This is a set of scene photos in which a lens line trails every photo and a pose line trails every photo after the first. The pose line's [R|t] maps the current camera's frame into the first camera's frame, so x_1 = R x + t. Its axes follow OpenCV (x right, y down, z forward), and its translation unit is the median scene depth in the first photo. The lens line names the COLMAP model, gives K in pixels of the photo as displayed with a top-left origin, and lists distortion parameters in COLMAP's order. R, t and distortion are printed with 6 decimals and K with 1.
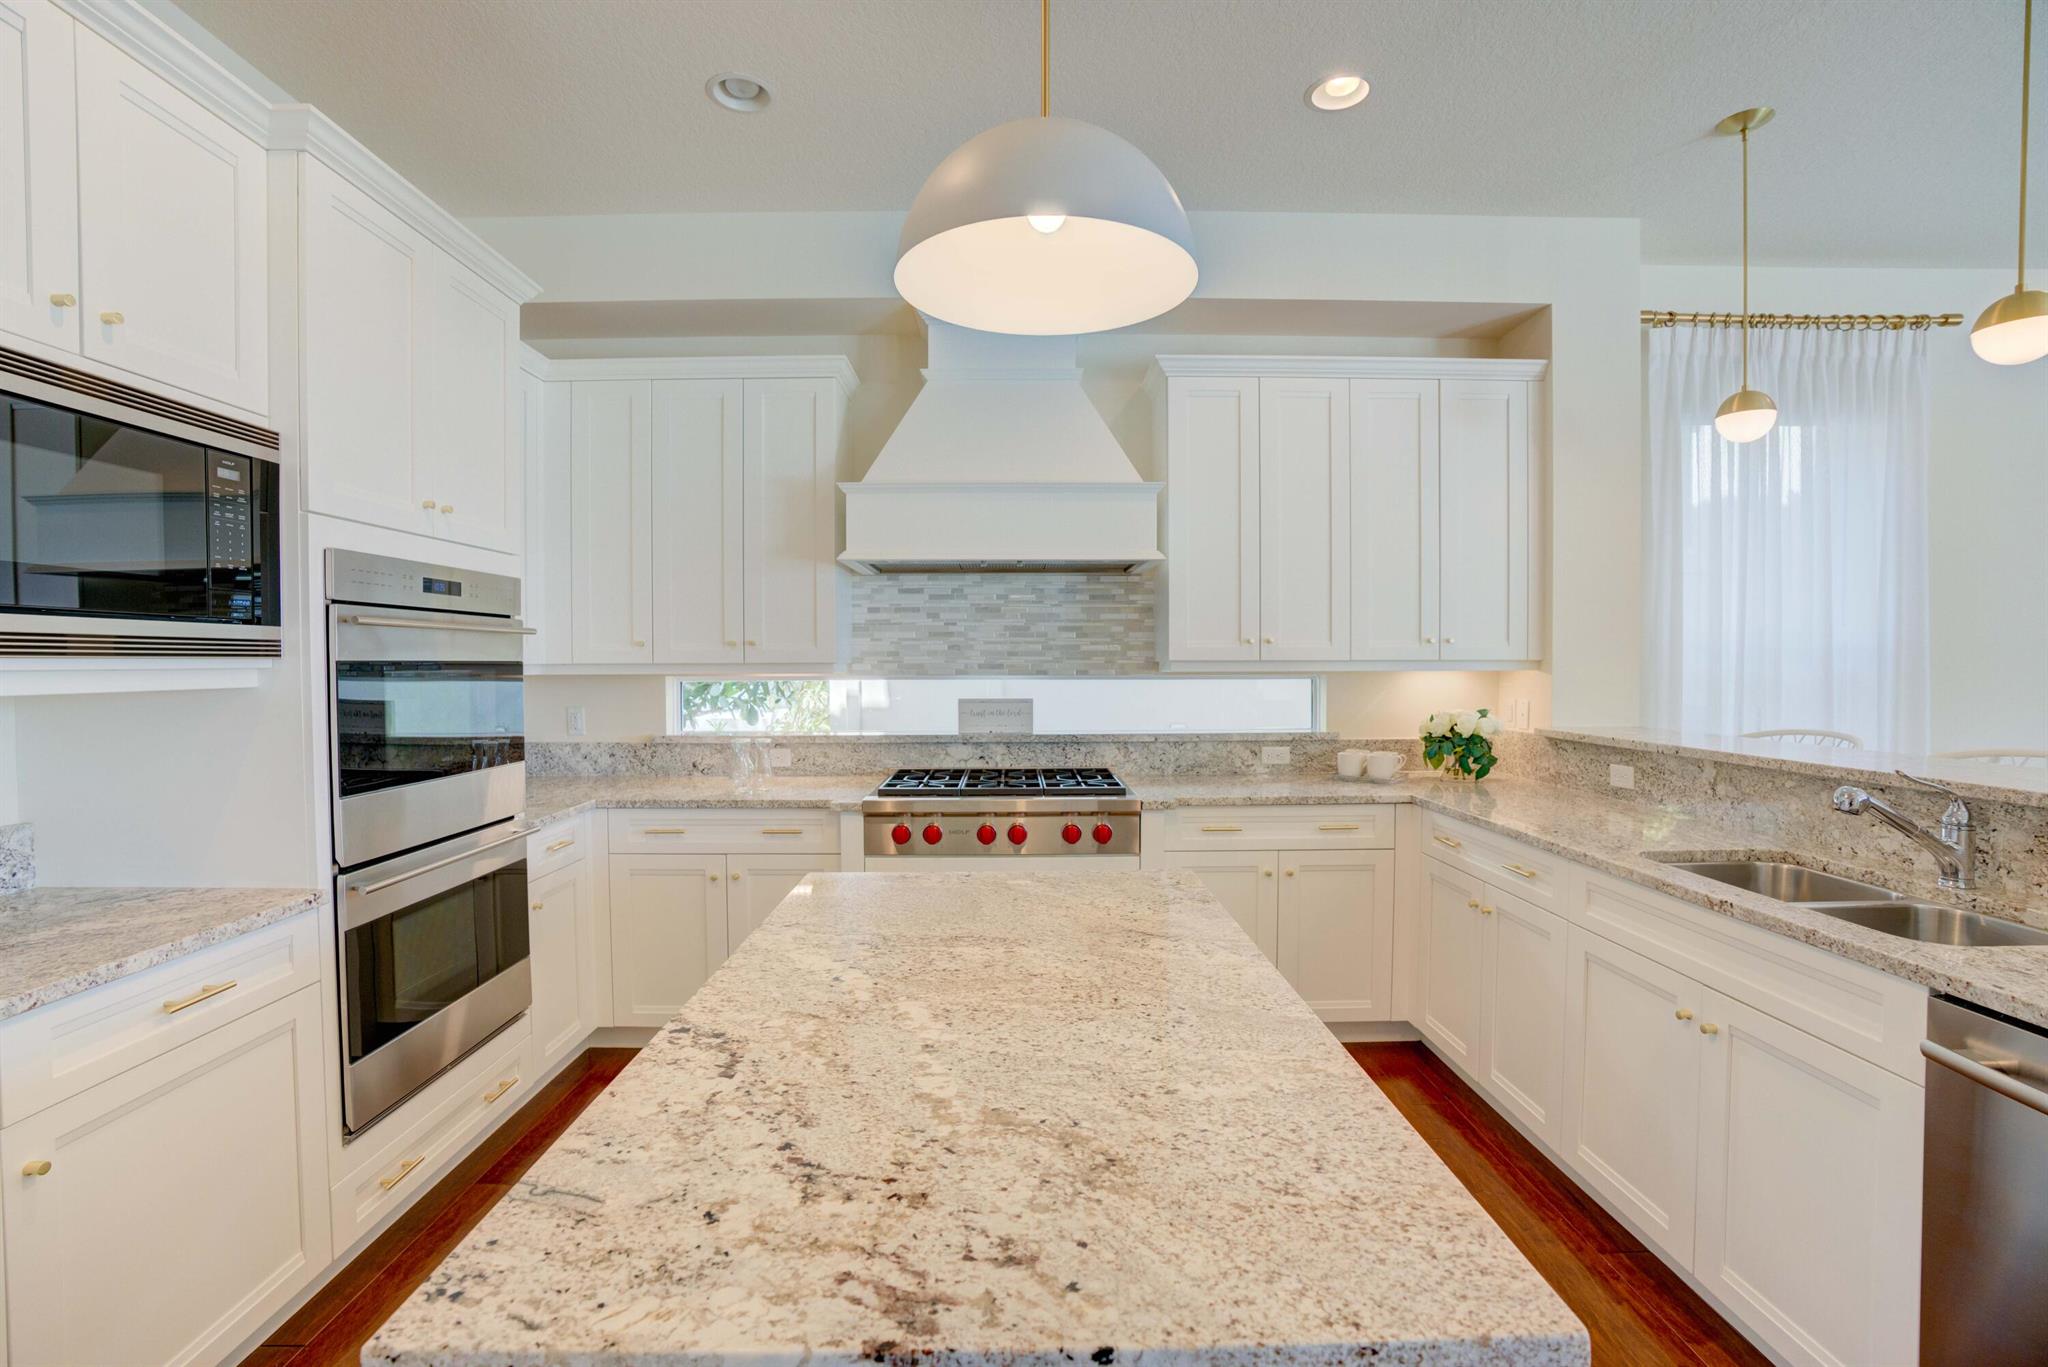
lens RADIAL K [[936.2, 0, 1024.0], [0, 936.2, 683.5], [0, 0, 1]] dist [-0.046617, 0.000790]
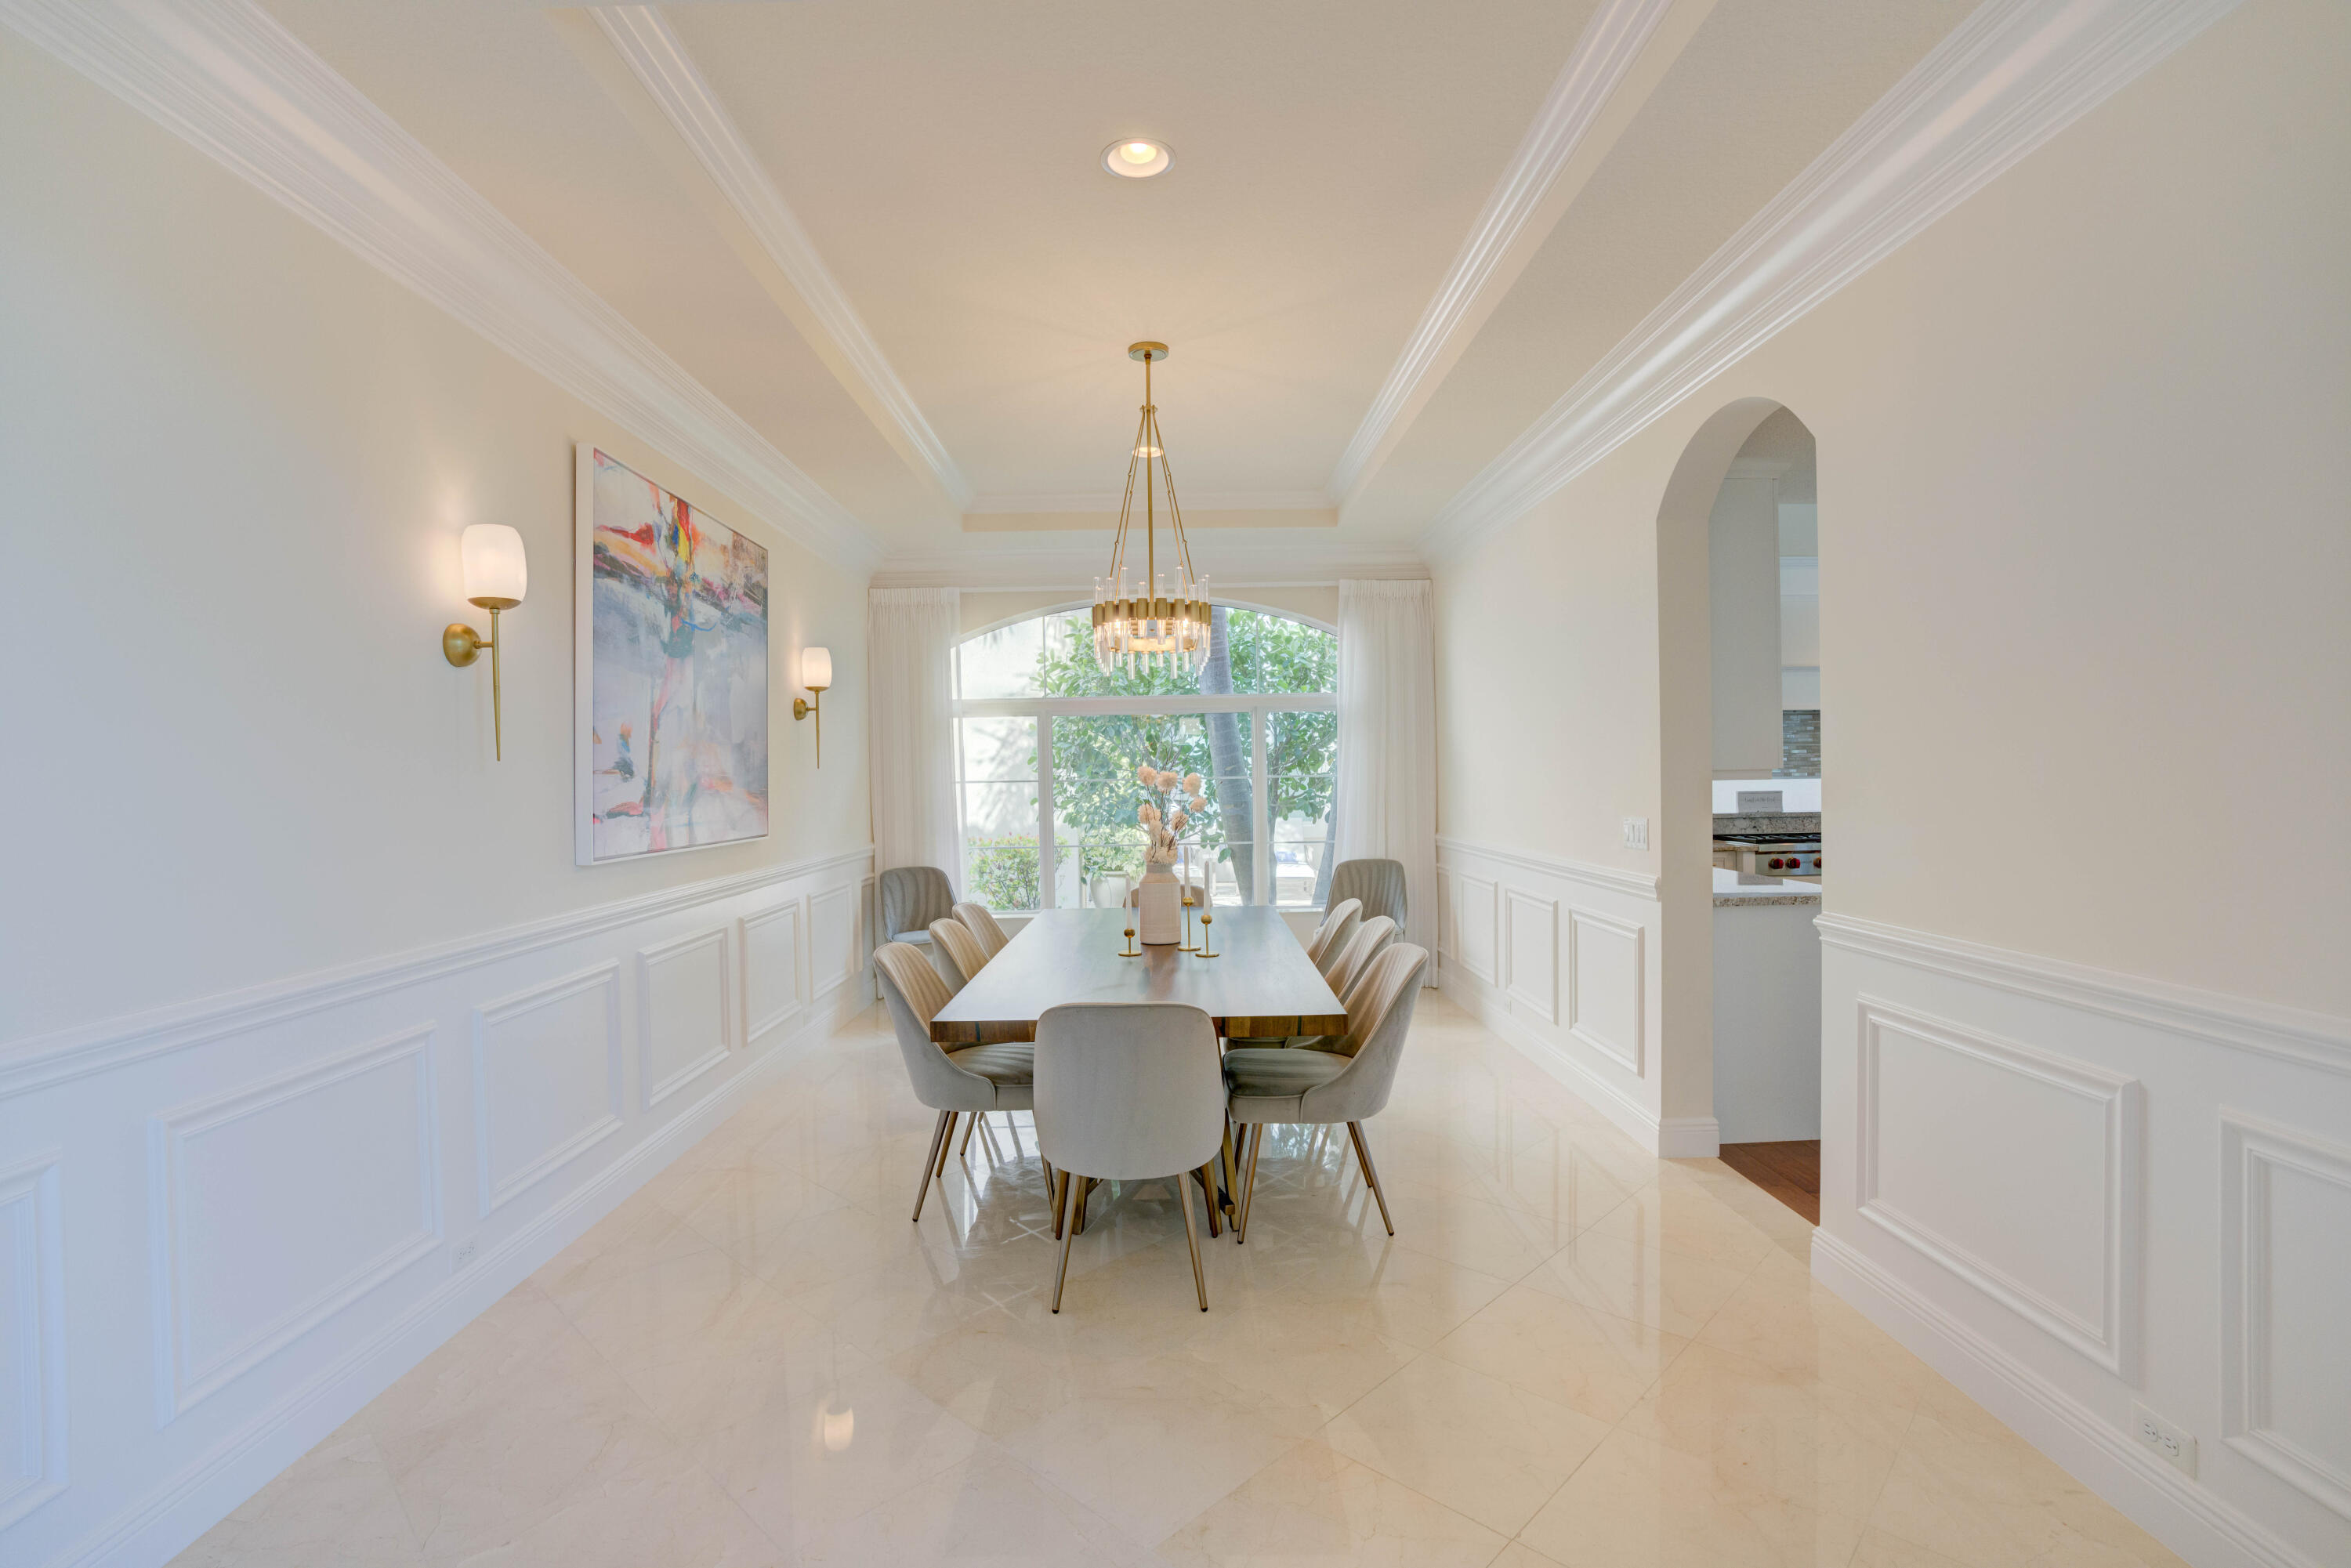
lens RADIAL K [[1122.4, 0, 1191.0], [0, 1122.4, 782.6], [0, 0, 1]] dist [-0.055027, 0.033748]
pose [[0.999654, -0.012780, 0.022979, -1.079738], [0.013259, 0.999695, -0.020827, 0.028762], [-0.022706, 0.021124, 0.999519, -0.921313]]
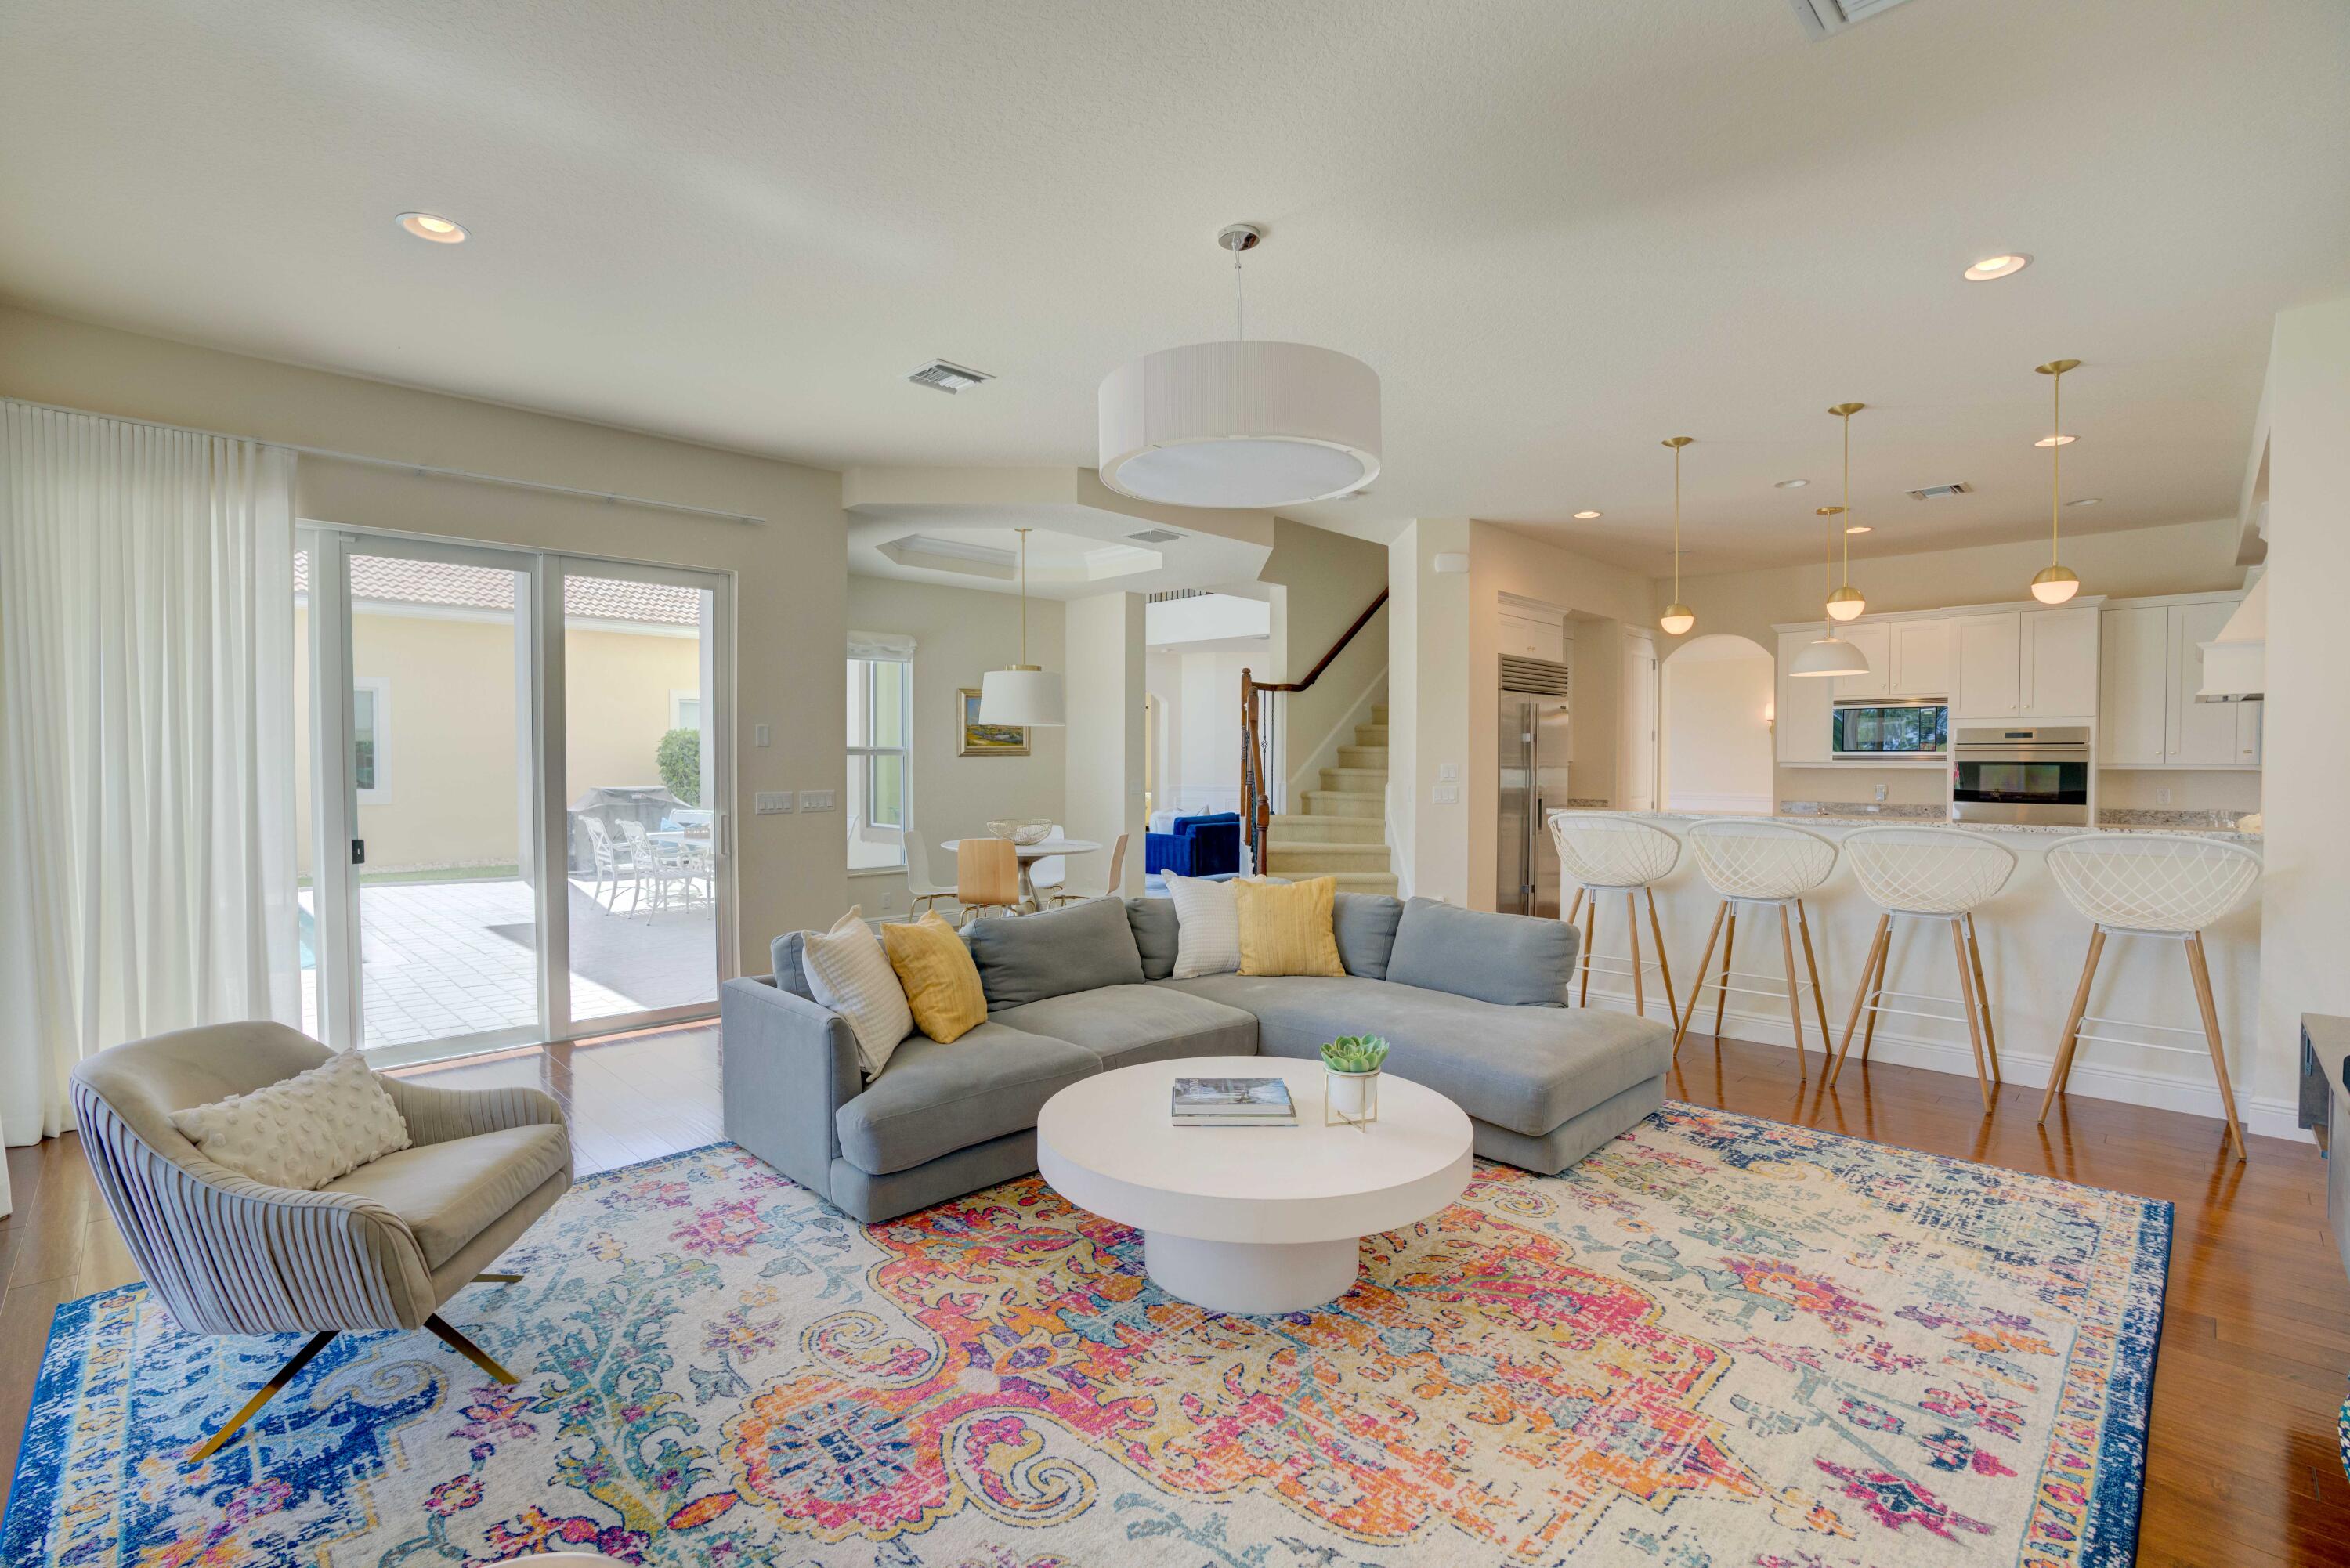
lens RADIAL K [[1088.6, 0, 1170.1], [0, 1088.6, 784.5], [0, 0, 1]] dist [-0.074812, 0.030736]
pose [[-0.712235, 0.019598, -0.701667, 2.100350], [-0.016333, 0.998877, 0.044479, -0.033298], [0.701751, 0.043140, -0.711115, 0.890332]]
